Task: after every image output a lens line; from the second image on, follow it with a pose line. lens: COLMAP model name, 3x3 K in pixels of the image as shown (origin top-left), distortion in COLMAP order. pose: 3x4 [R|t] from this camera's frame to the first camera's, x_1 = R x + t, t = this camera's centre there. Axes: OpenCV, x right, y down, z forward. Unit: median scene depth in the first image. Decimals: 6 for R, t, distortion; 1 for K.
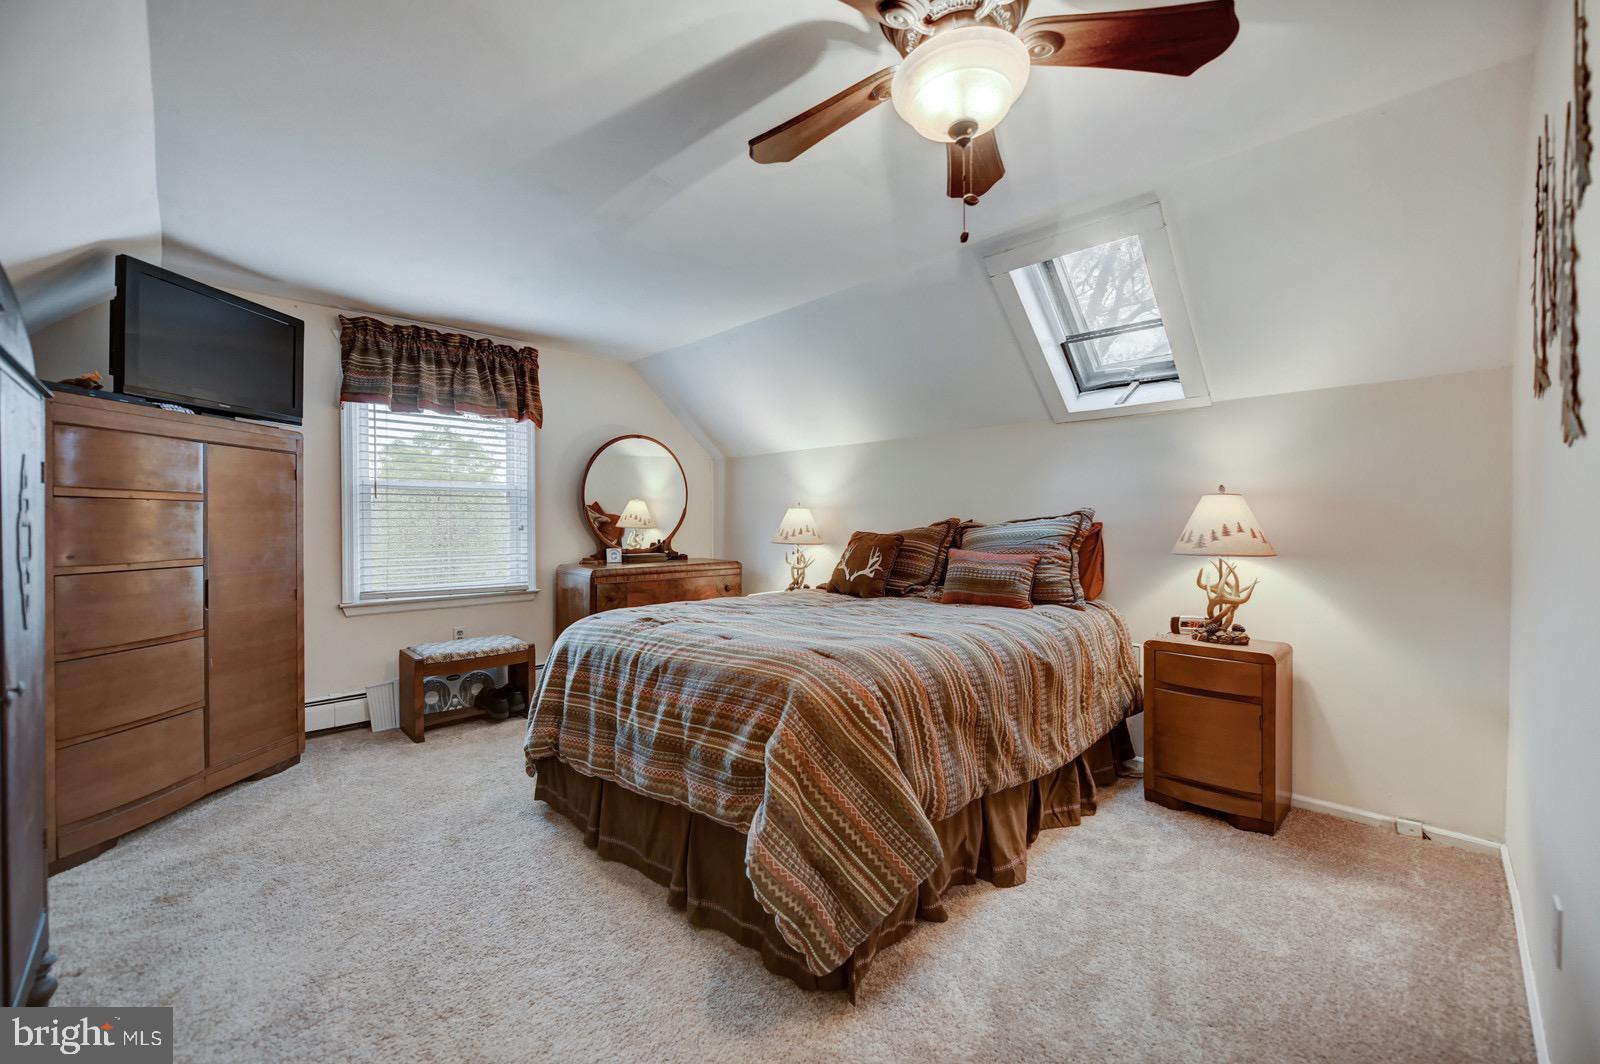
lens RADIAL K [[635.1, 0, 806.7], [0, 635.1, 522.2], [0, 0, 1]] dist [-0.009978, 0.000139]
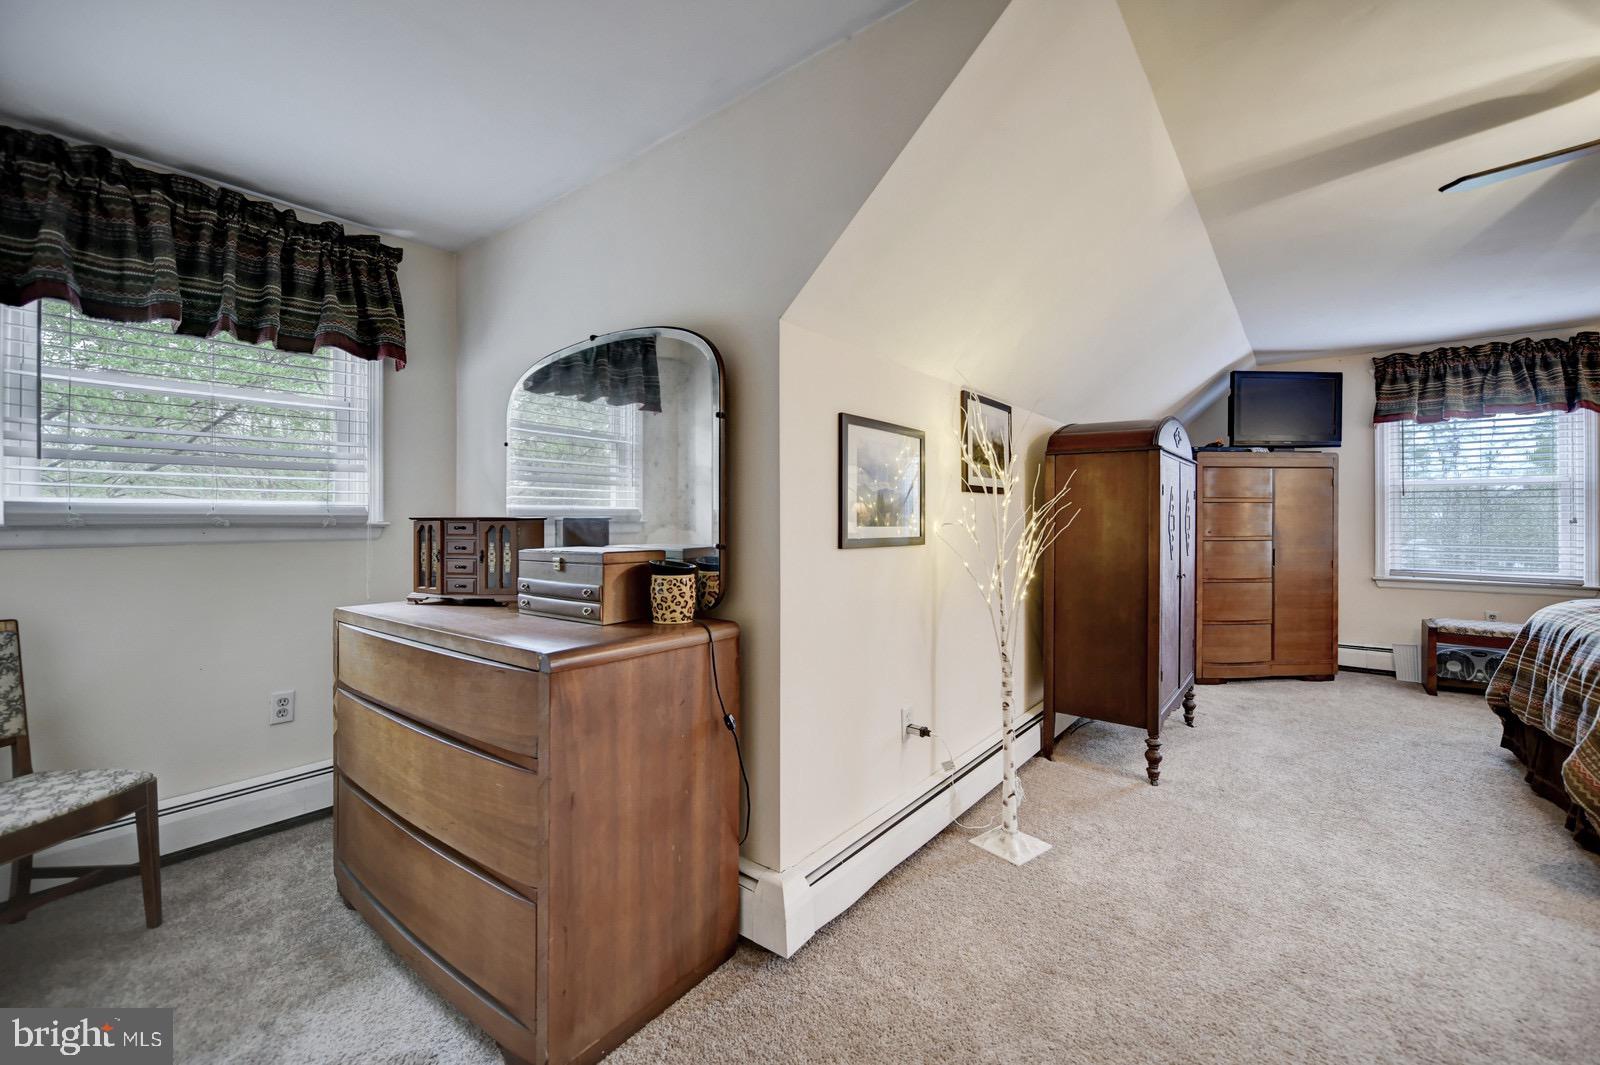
lens RADIAL K [[635.1, 0, 807.6], [0, 635.1, 522.3], [0, 0, 1]] dist [-0.009978, 0.000139]
pose [[0.109534, 0.012395, -0.993906, 0.448188], [0.000707, 0.999921, 0.012548, -0.001947], [0.993983, -0.002078, 0.109516, -0.324641]]
